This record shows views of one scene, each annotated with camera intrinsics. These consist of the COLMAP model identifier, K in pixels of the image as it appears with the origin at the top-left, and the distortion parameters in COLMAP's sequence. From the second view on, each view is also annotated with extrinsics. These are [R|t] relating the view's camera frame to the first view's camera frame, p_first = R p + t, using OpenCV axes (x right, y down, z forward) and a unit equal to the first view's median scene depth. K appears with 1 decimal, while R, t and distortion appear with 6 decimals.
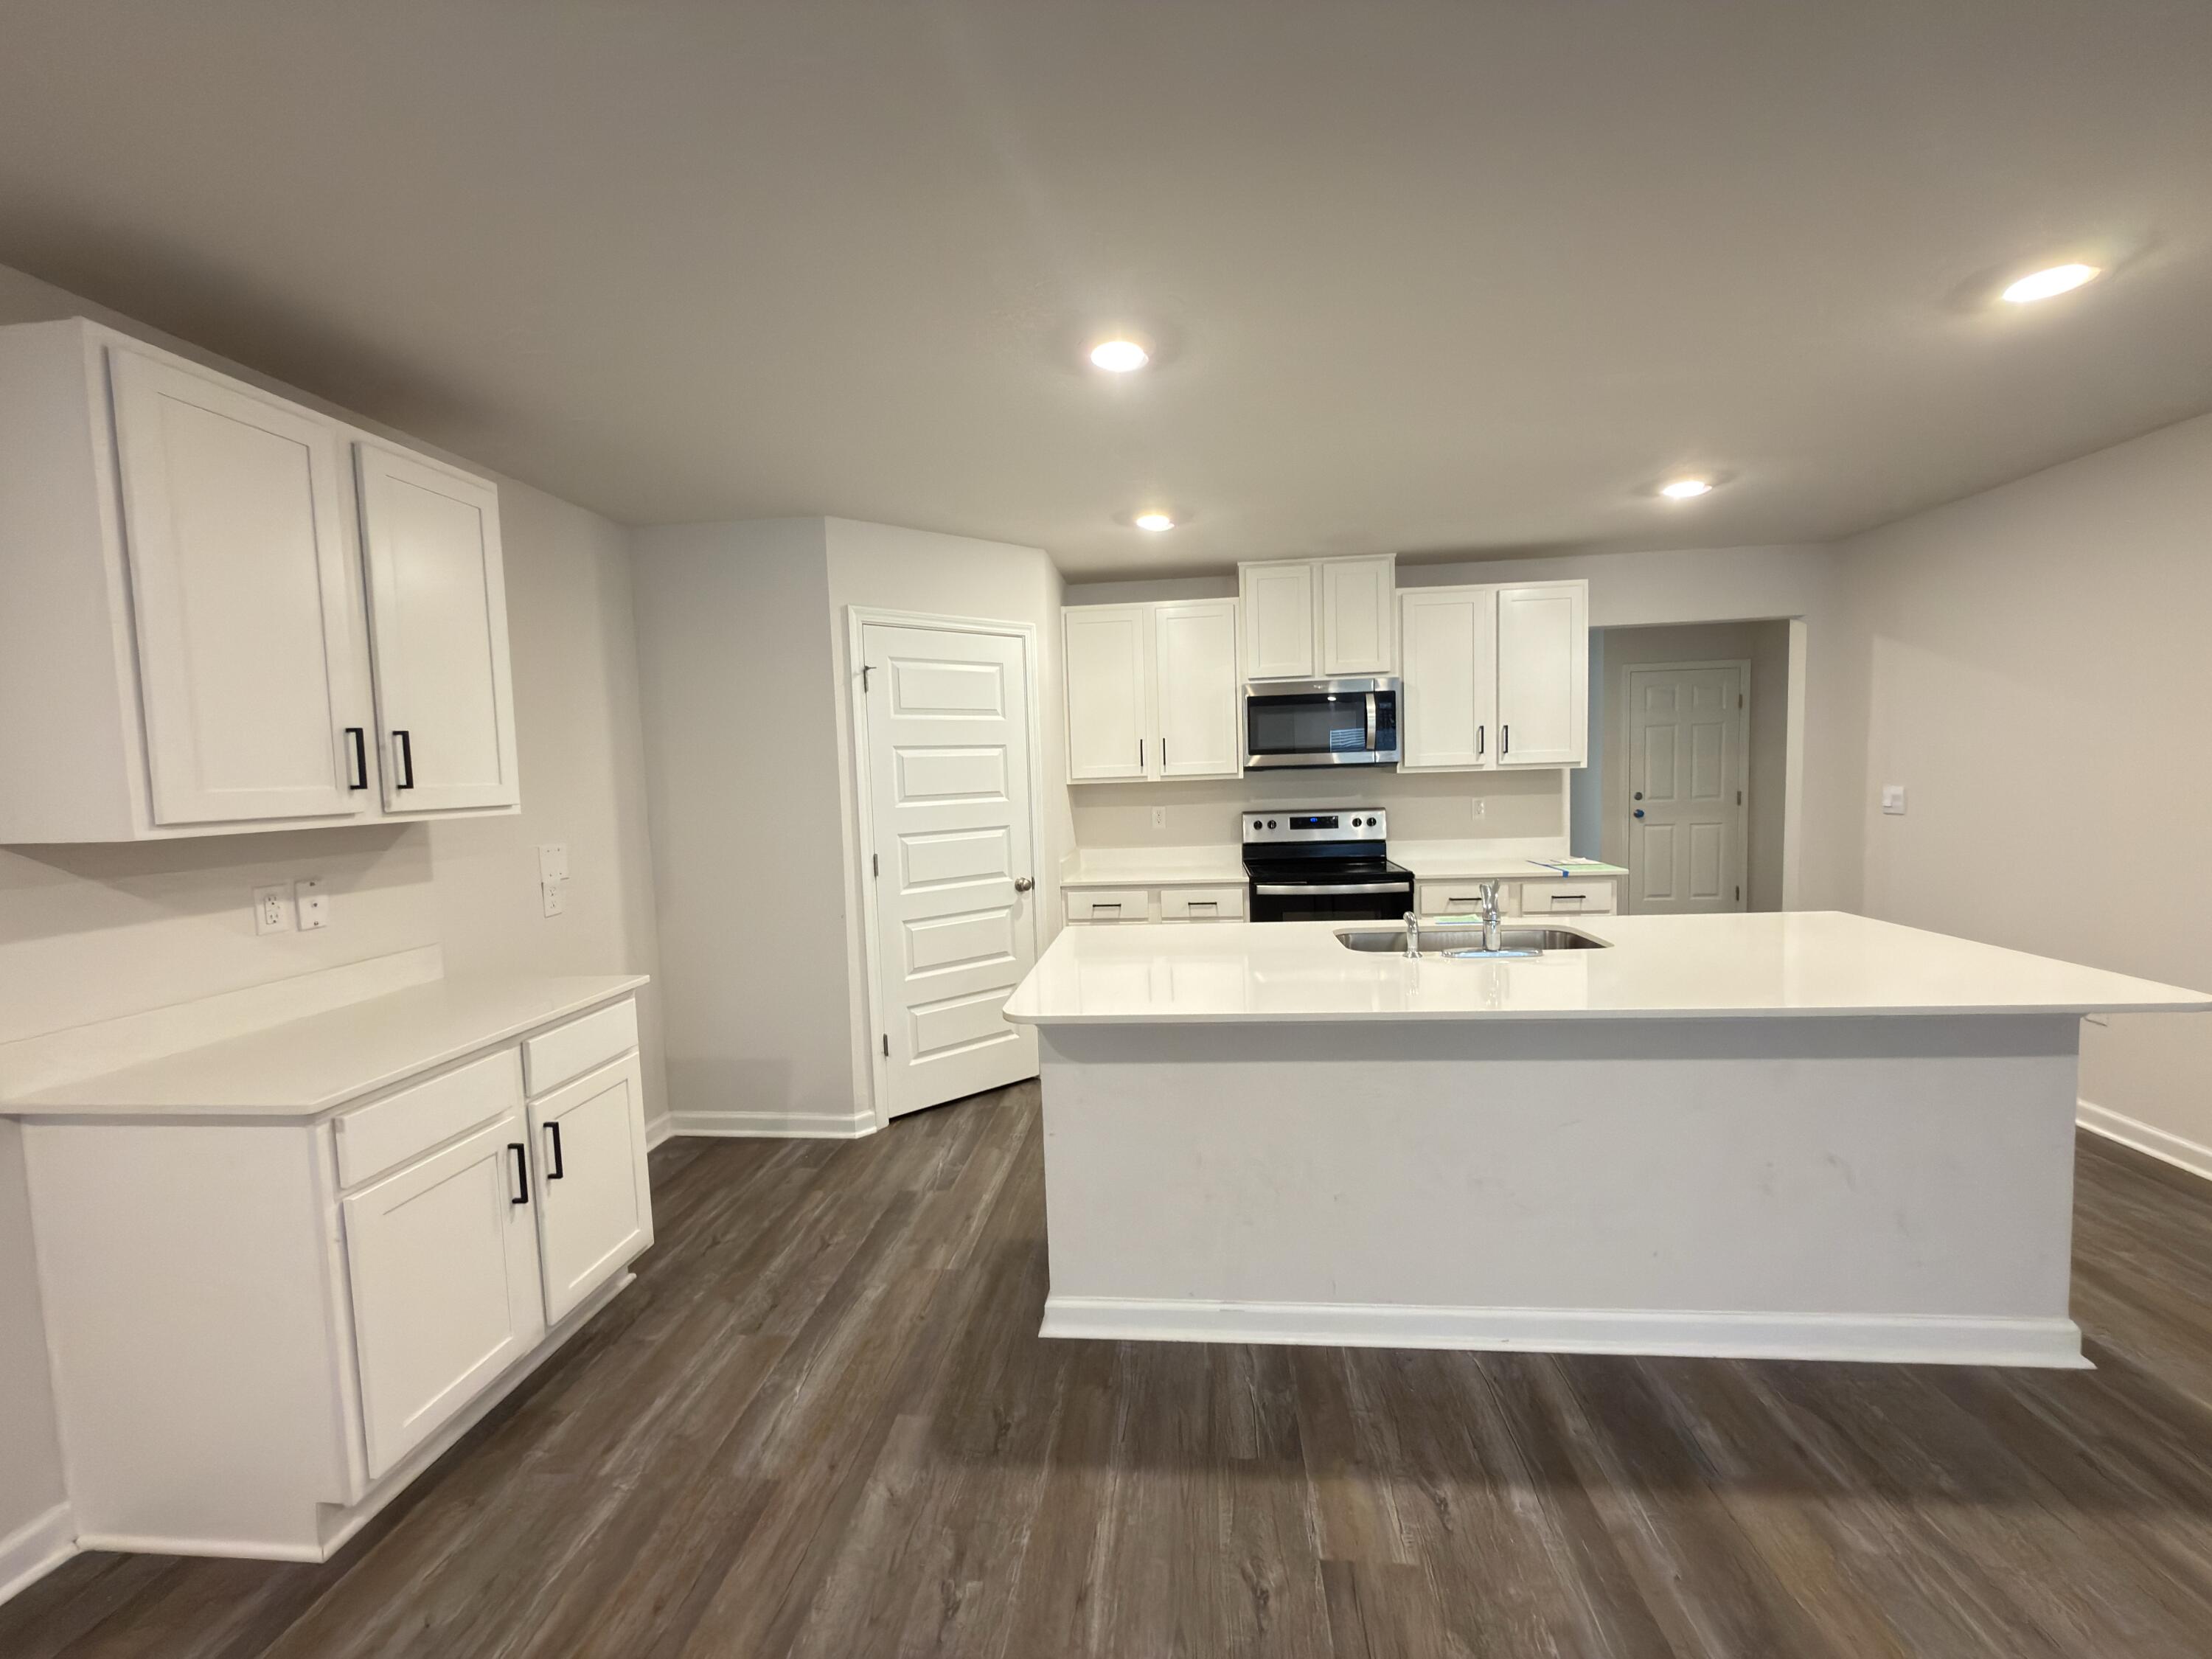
lens RADIAL K [[878.4, 0, 1110.0], [0, 878.4, 832.4], [0, 0, 1]] dist [-0.000342, 0.000177]
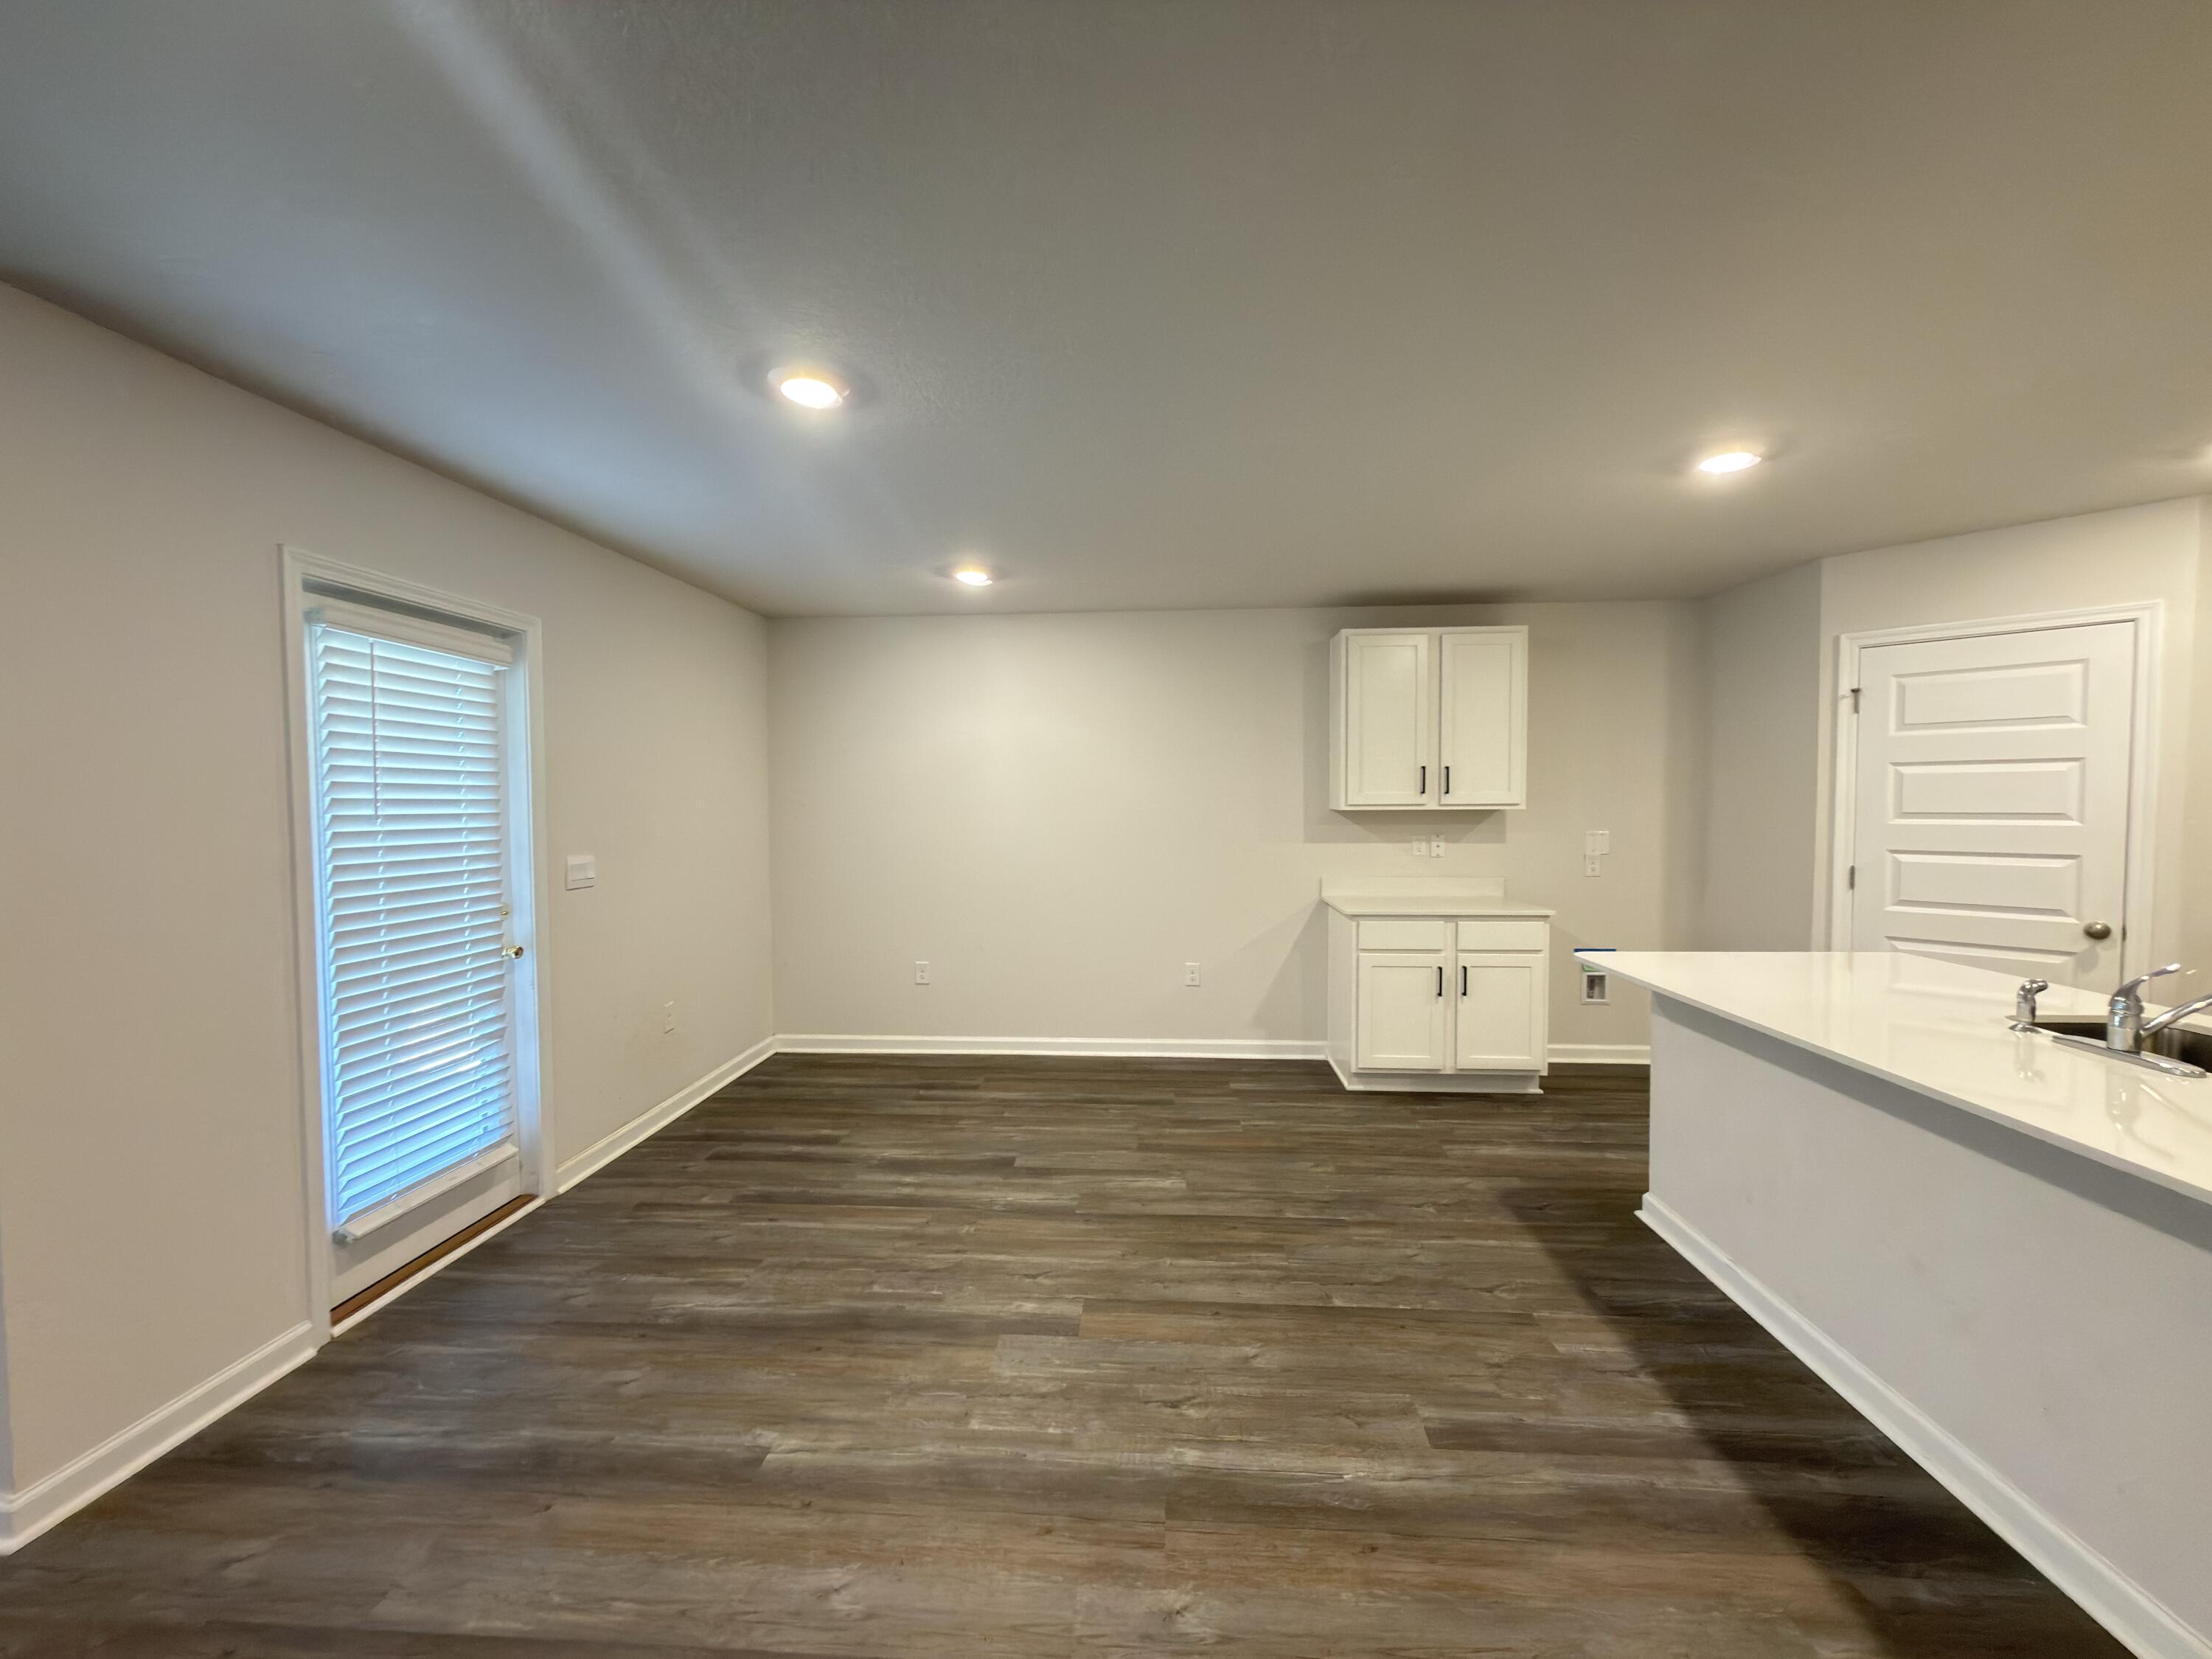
lens RADIAL K [[878.4, 0, 1109.5], [0, 878.4, 837.6], [0, 0, 1]] dist [-0.000342, 0.000177]
pose [[0.034105, 0.076076, -0.996519, 1.195650], [-0.068313, 0.994944, 0.073617, -0.041150], [0.997081, 0.065564, 0.039130, 0.110516]]
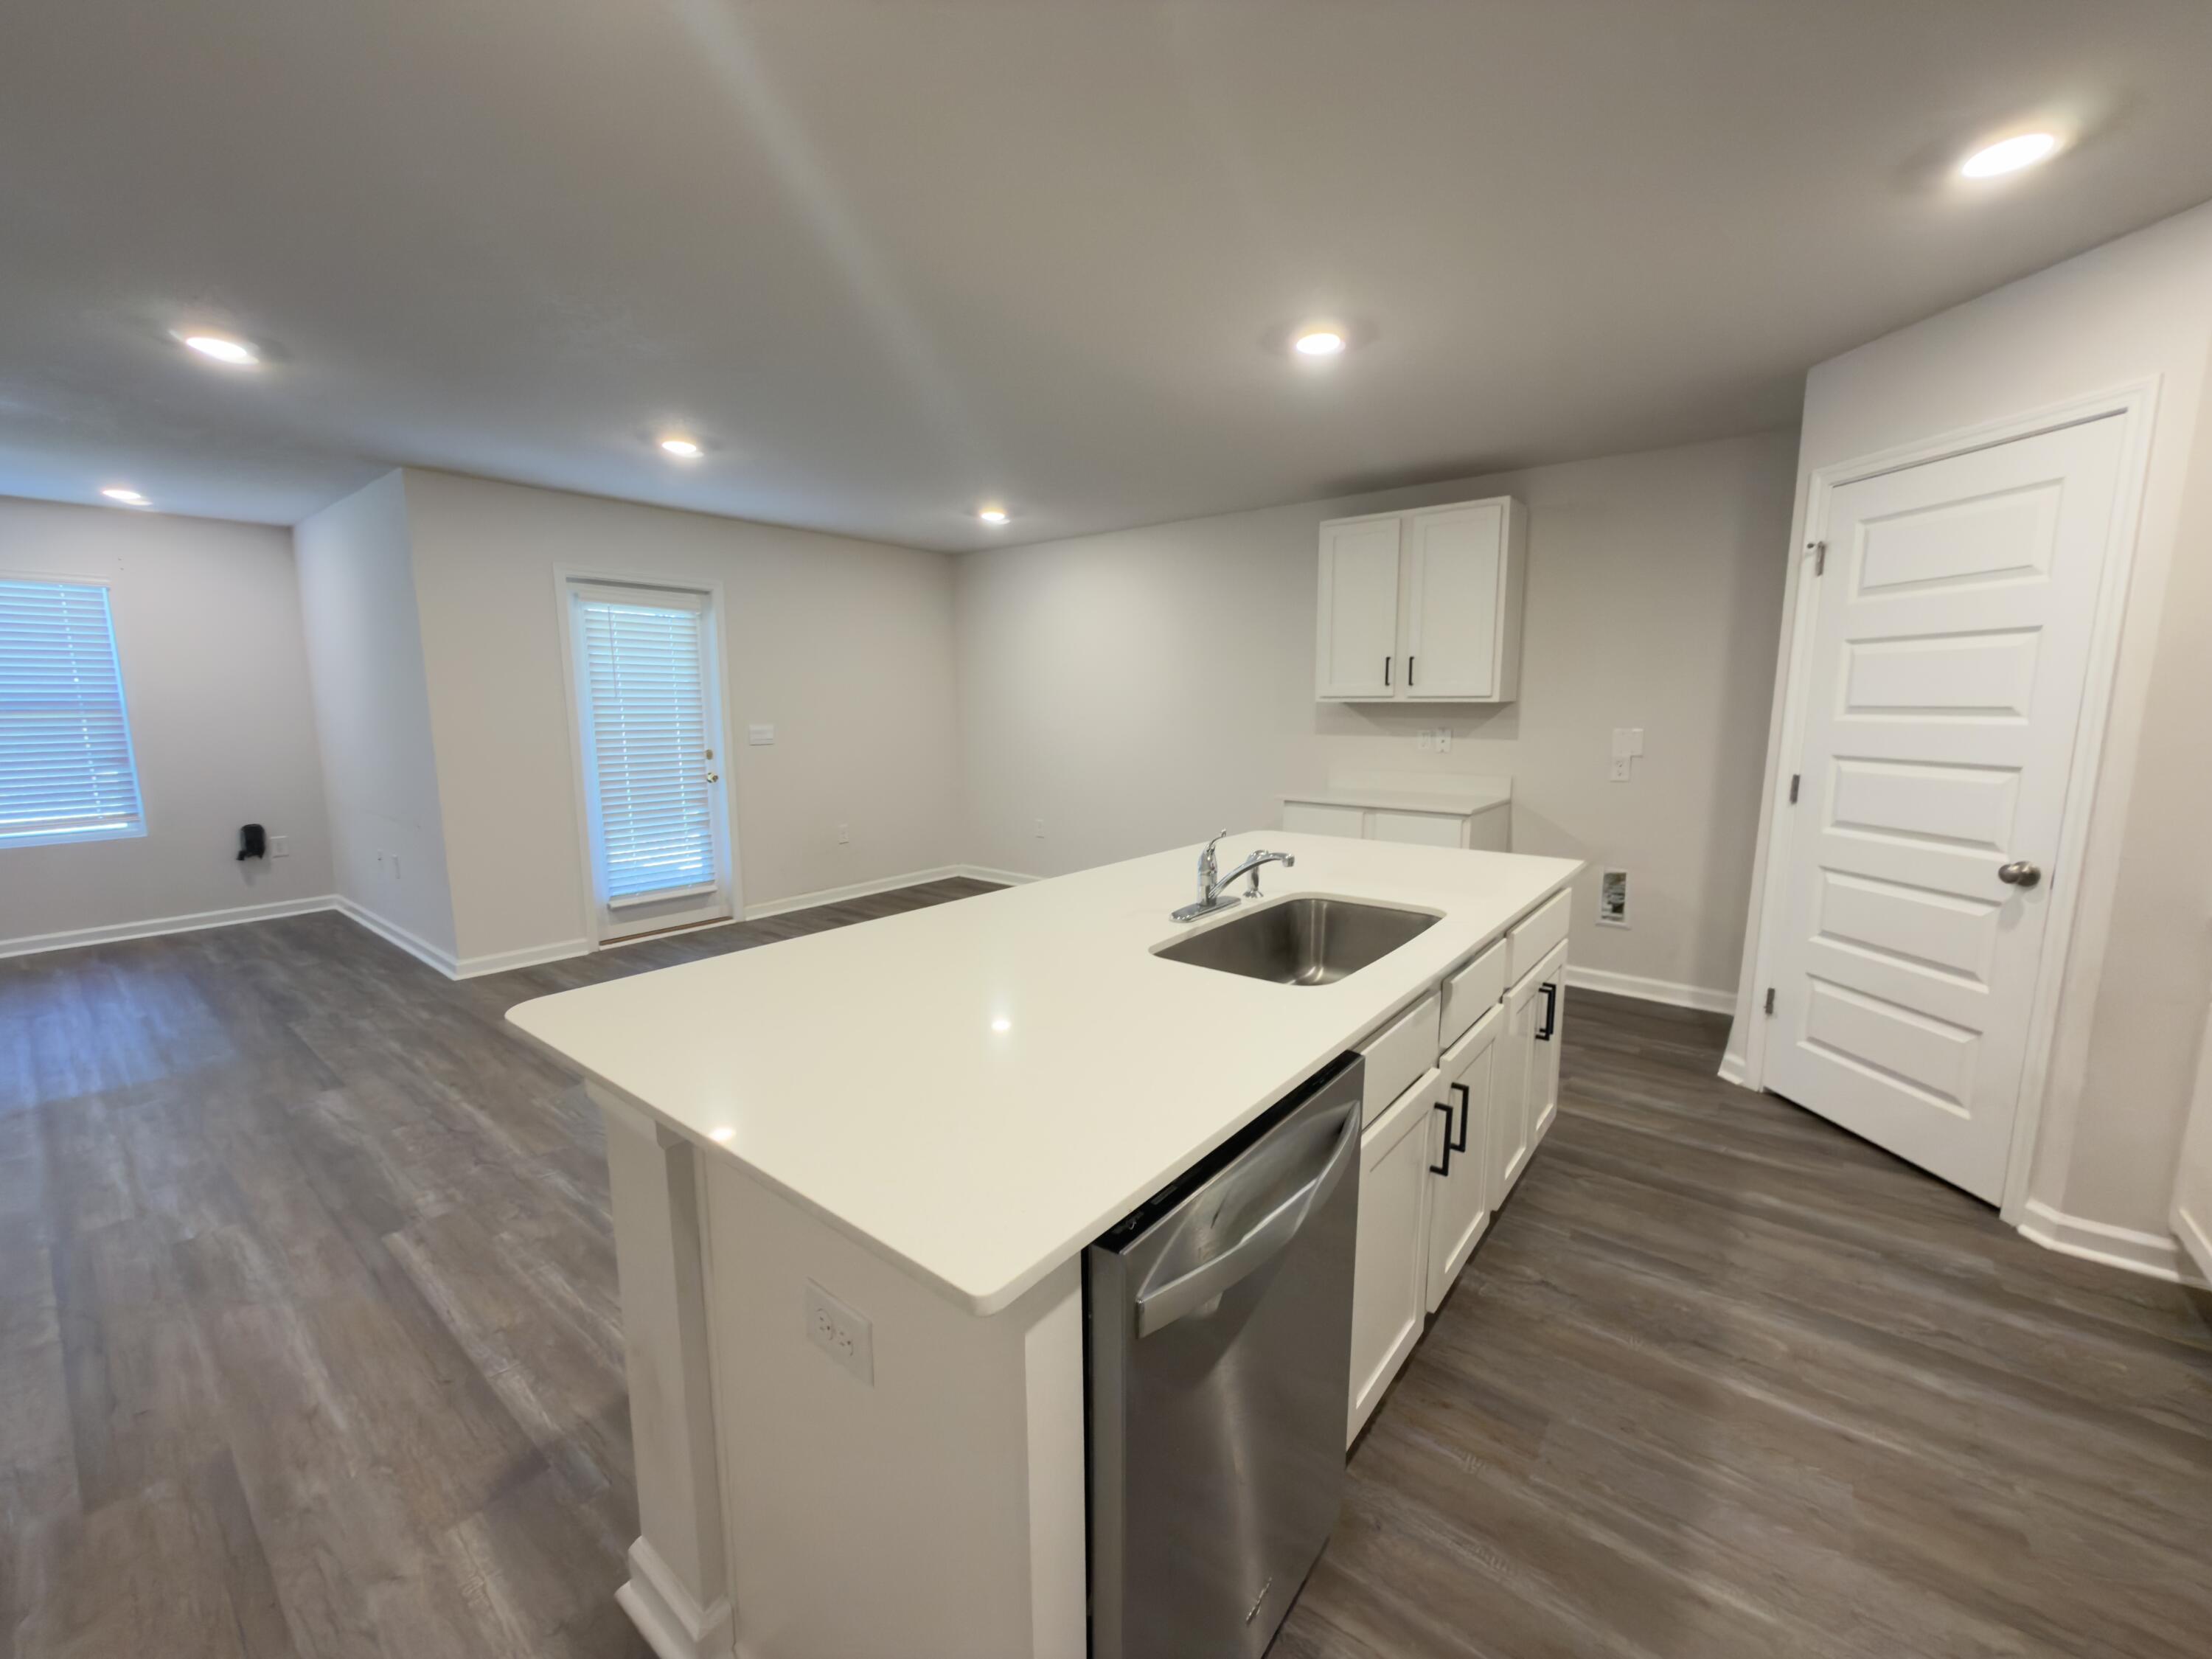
lens RADIAL K [[878.4, 0, 1110.1], [0, 878.4, 829.7], [0, 0, 1]] dist [-0.000342, 0.000177]
pose [[-0.538707, 0.155084, -0.828096, 1.239566], [-0.043168, 0.976540, 0.210966, -0.114285], [0.841386, 0.149396, -0.519374, 1.427960]]
